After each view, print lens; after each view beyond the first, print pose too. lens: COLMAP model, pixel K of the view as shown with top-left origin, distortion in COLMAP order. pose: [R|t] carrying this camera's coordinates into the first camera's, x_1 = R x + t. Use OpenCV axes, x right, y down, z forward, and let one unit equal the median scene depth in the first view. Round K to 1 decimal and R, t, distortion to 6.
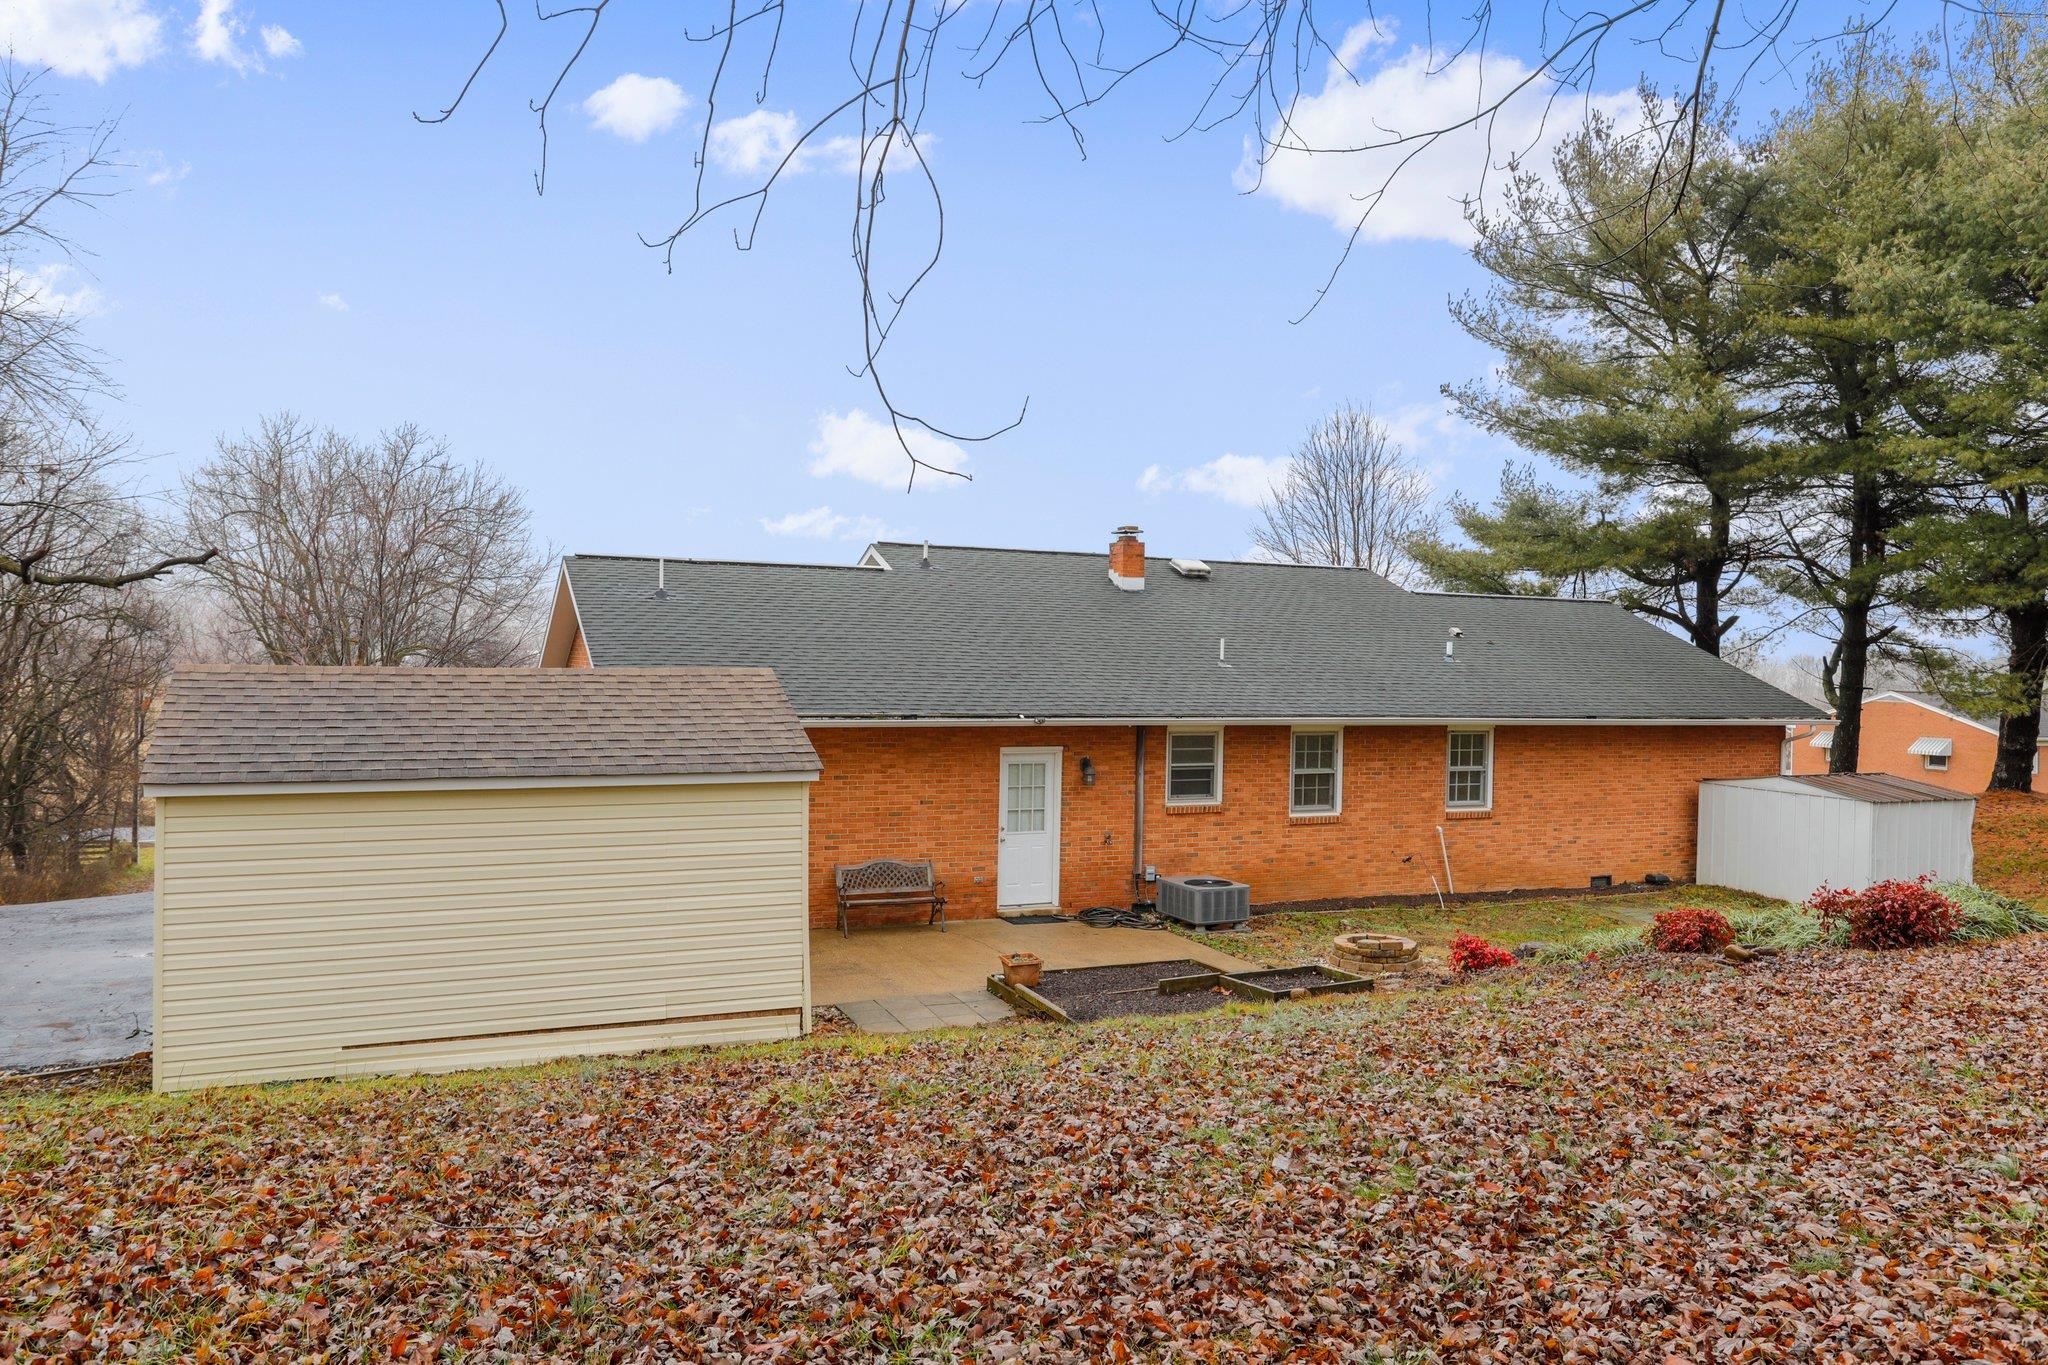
lens RADIAL K [[1455.9, 0, 1036.8], [0, 1455.9, 676.1], [0, 0, 1]] dist [0.012575, 0.002352]
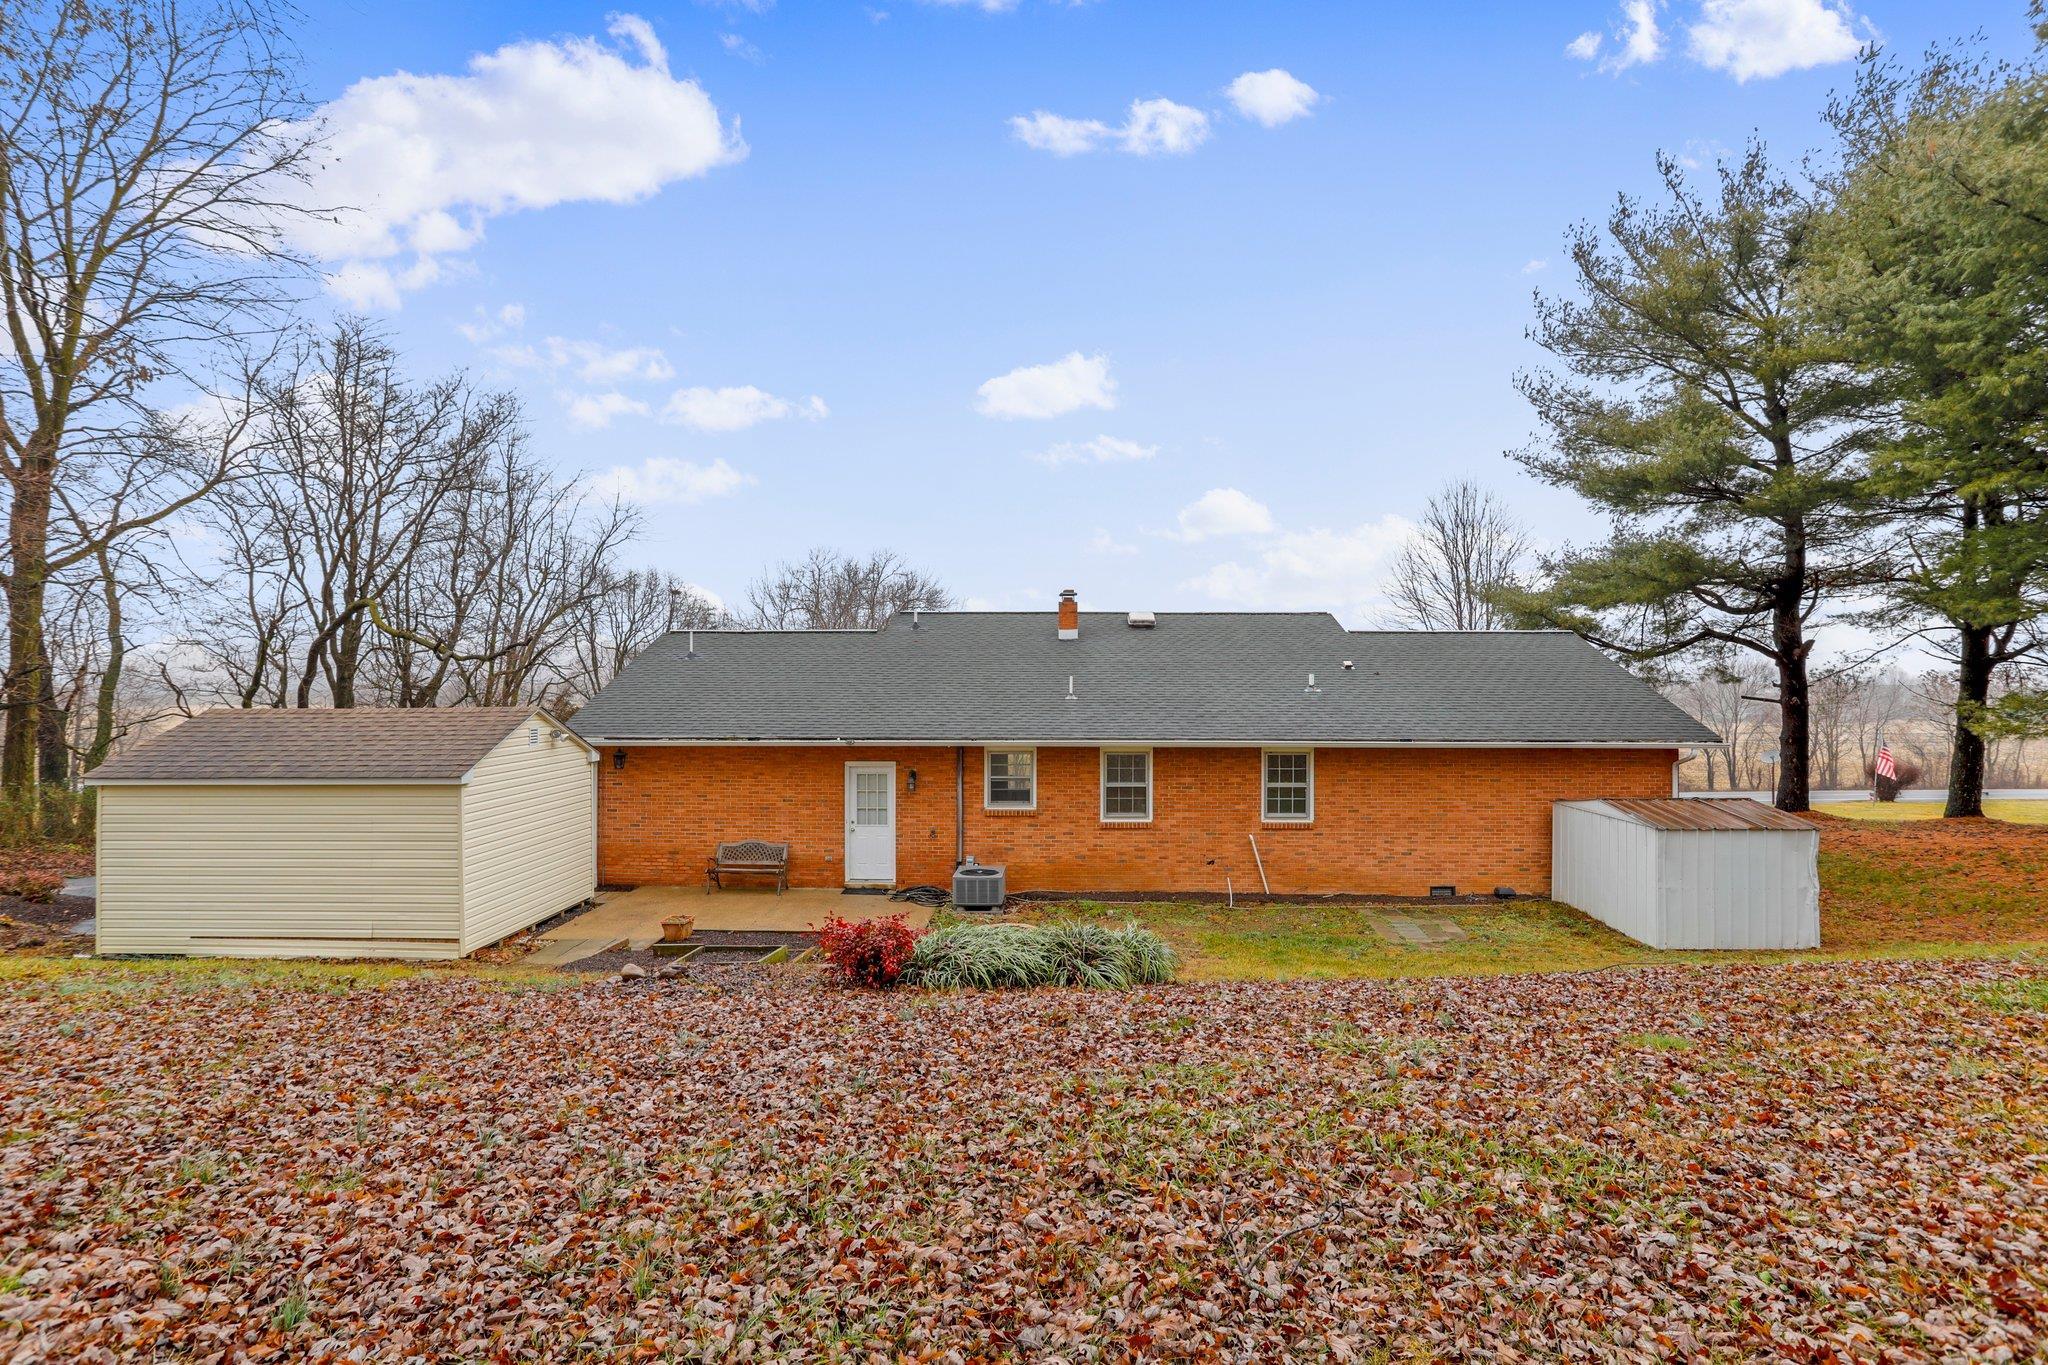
lens RADIAL K [[1002.7, 0, 1019.1], [0, 1002.7, 678.8], [0, 0, 1]] dist [-0.042446, 0.016616]
pose [[0.895745, -0.021687, -0.444040, 0.462389], [0.010769, 0.999575, -0.027096, -0.000924], [0.444438, 0.019489, 0.895597, 0.206235]]
